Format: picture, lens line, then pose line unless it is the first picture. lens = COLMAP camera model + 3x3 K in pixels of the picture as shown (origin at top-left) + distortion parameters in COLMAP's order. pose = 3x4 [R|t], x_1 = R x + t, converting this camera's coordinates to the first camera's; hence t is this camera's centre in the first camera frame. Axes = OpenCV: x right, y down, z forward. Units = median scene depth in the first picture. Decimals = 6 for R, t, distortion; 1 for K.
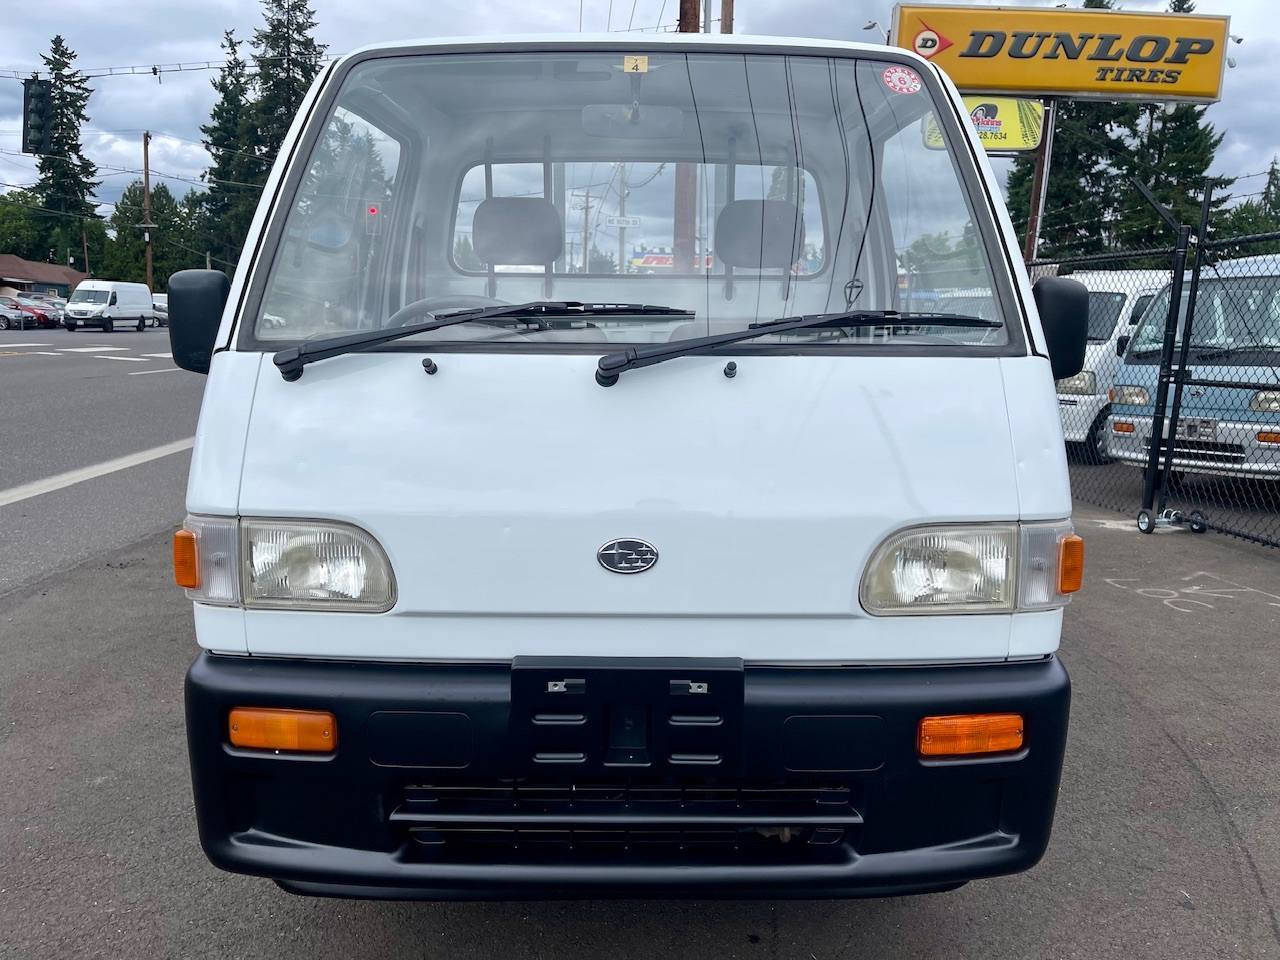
lens RADIAL K [[958.7, 0, 640.0], [0, 958.7, 480.0], [0, 0, 1]] dist [0.076071, -0.109734]
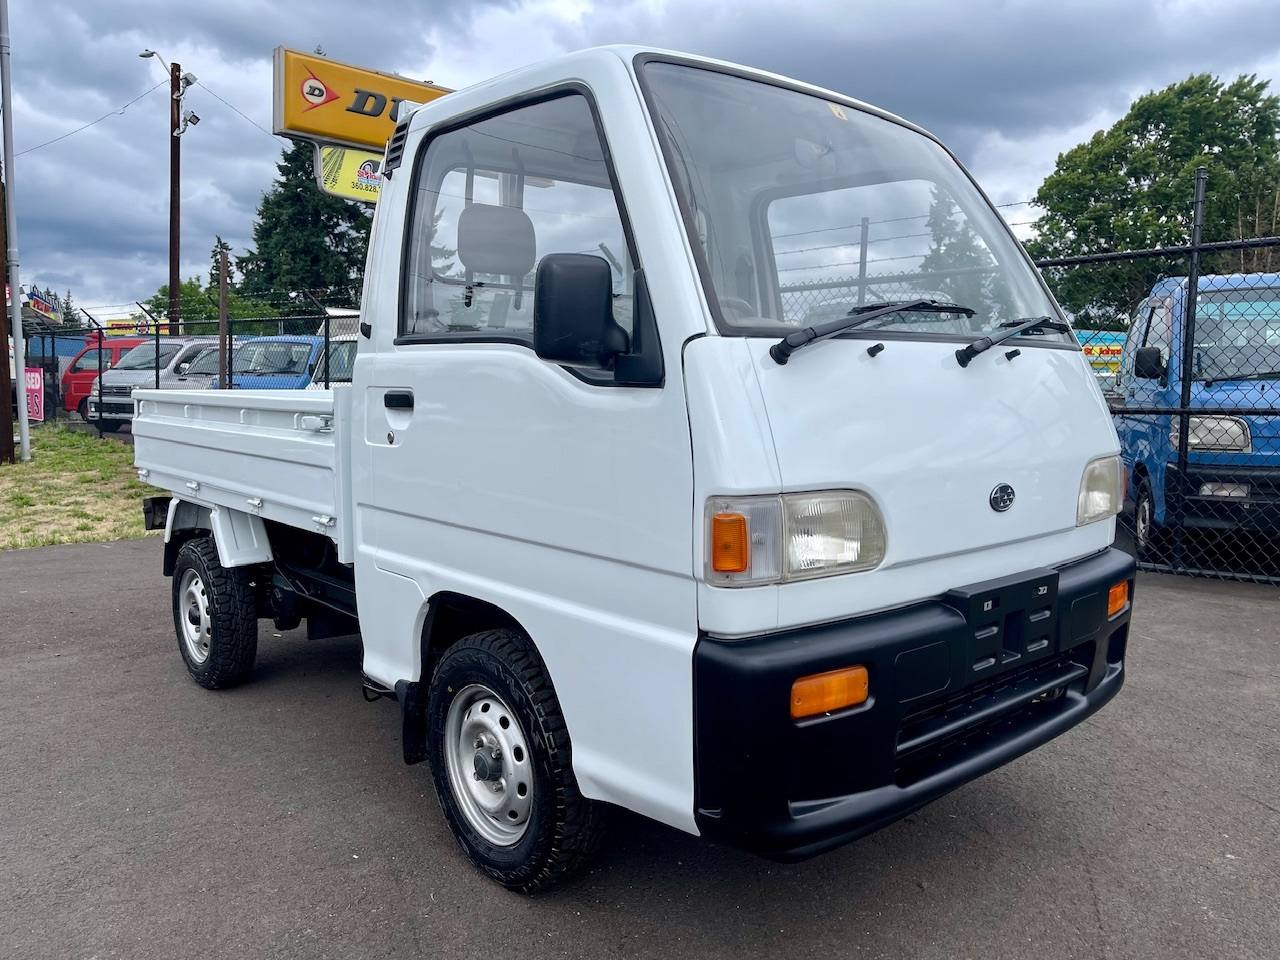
lens RADIAL K [[958.7, 0, 640.0], [0, 958.7, 480.0], [0, 0, 1]] dist [0.076071, -0.109734]
pose [[0.750010, -0.070988, 0.657606, -1.195786], [0.103705, 0.994548, -0.010916, 0.018954], [-0.653246, 0.076384, 0.753283, 0.326717]]
